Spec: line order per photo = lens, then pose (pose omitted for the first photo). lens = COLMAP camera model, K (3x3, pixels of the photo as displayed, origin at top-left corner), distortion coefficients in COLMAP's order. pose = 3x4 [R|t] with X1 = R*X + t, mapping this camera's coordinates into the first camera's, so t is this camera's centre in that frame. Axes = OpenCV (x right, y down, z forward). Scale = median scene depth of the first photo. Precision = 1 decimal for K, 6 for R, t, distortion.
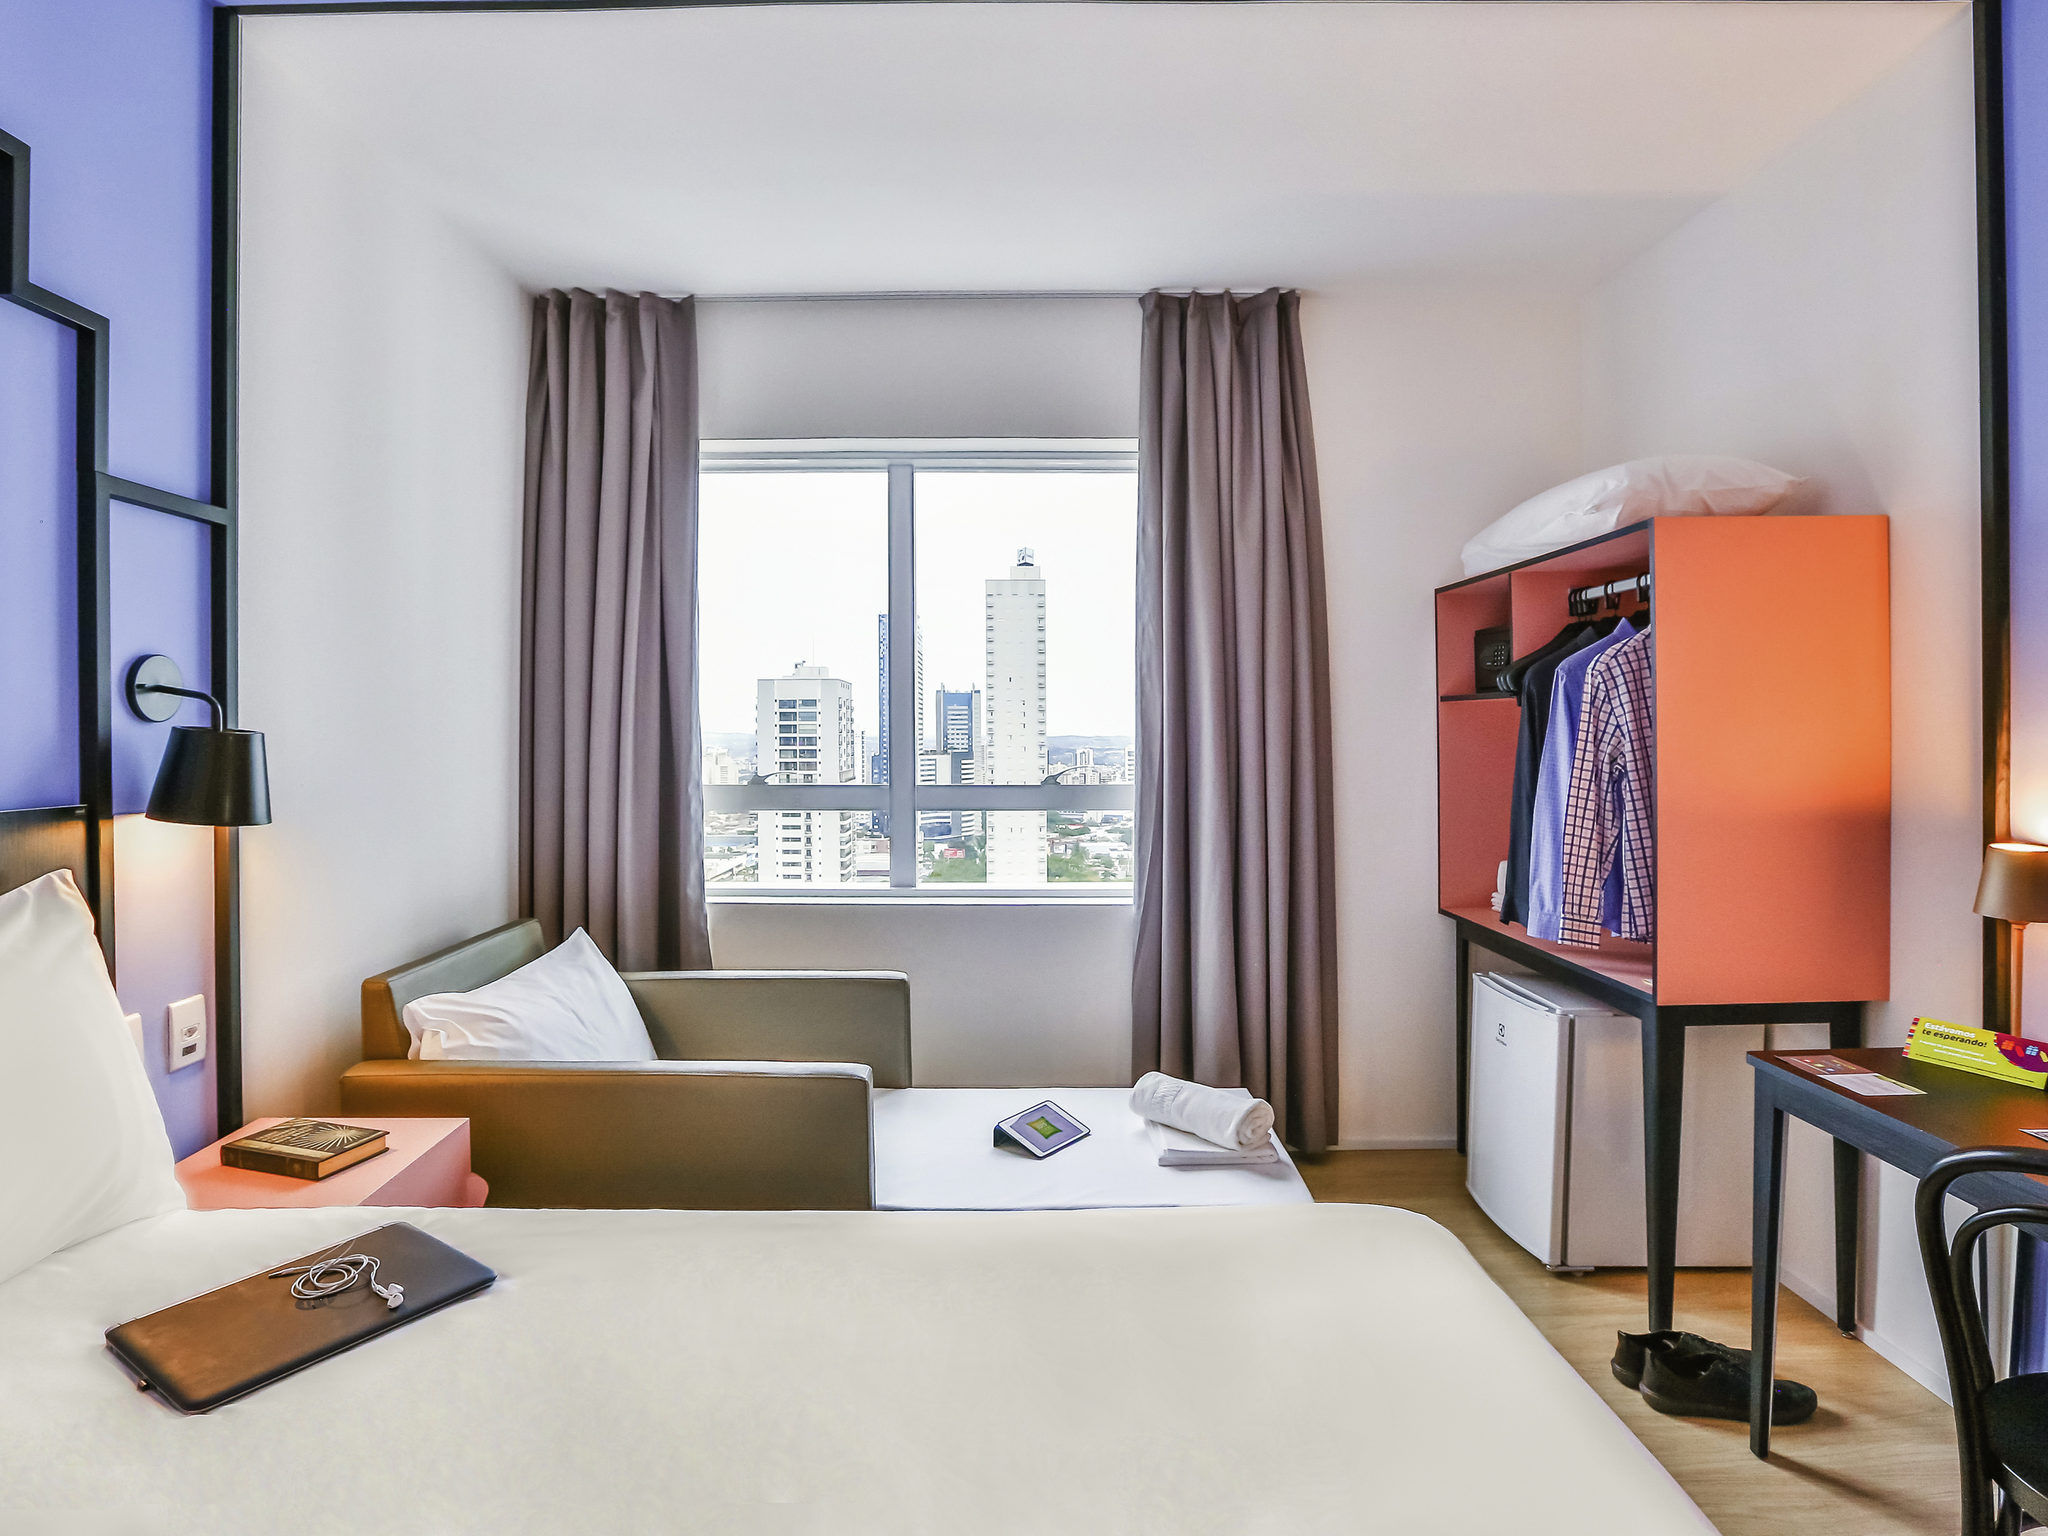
lens RADIAL K [[1167.2, 0, 1021.3], [0, 1167.2, 745.3], [0, 0, 1]] dist [-0.038127, 0.000750]
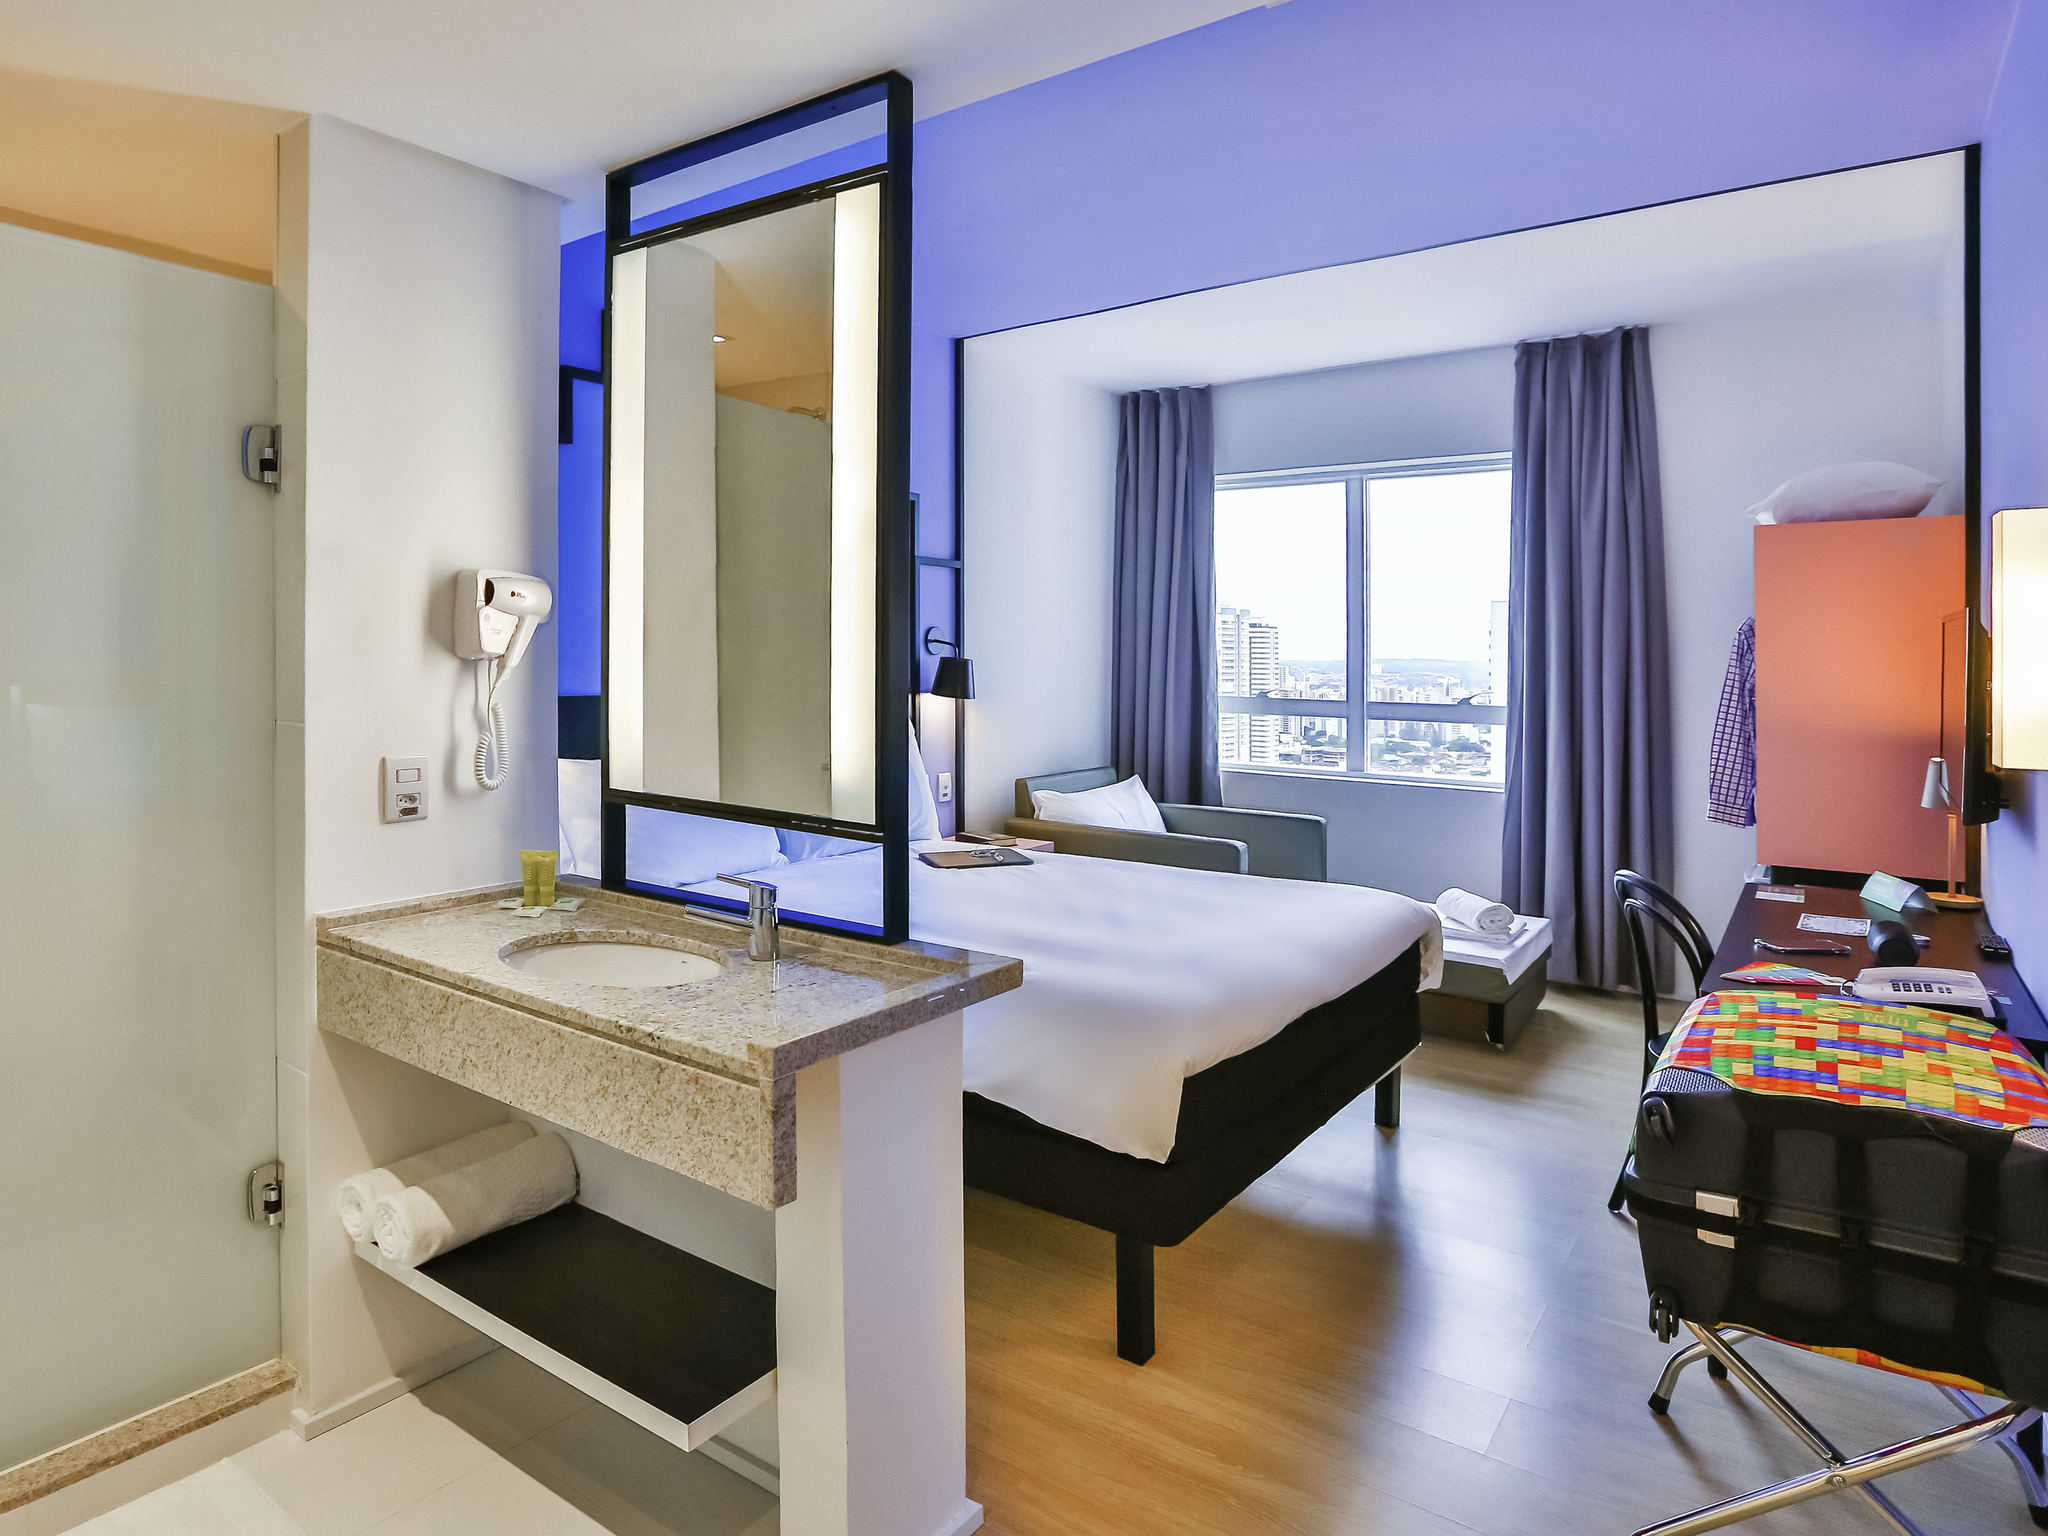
lens RADIAL K [[1167.2, 0, 1021.3], [0, 1167.2, 745.3], [0, 0, 1]] dist [-0.038127, 0.000750]
pose [[0.845925, 0.040020, -0.531799, 0.555182], [-0.009472, 0.998151, 0.060048, 0.016081], [0.533218, -0.045759, 0.844739, -0.772221]]
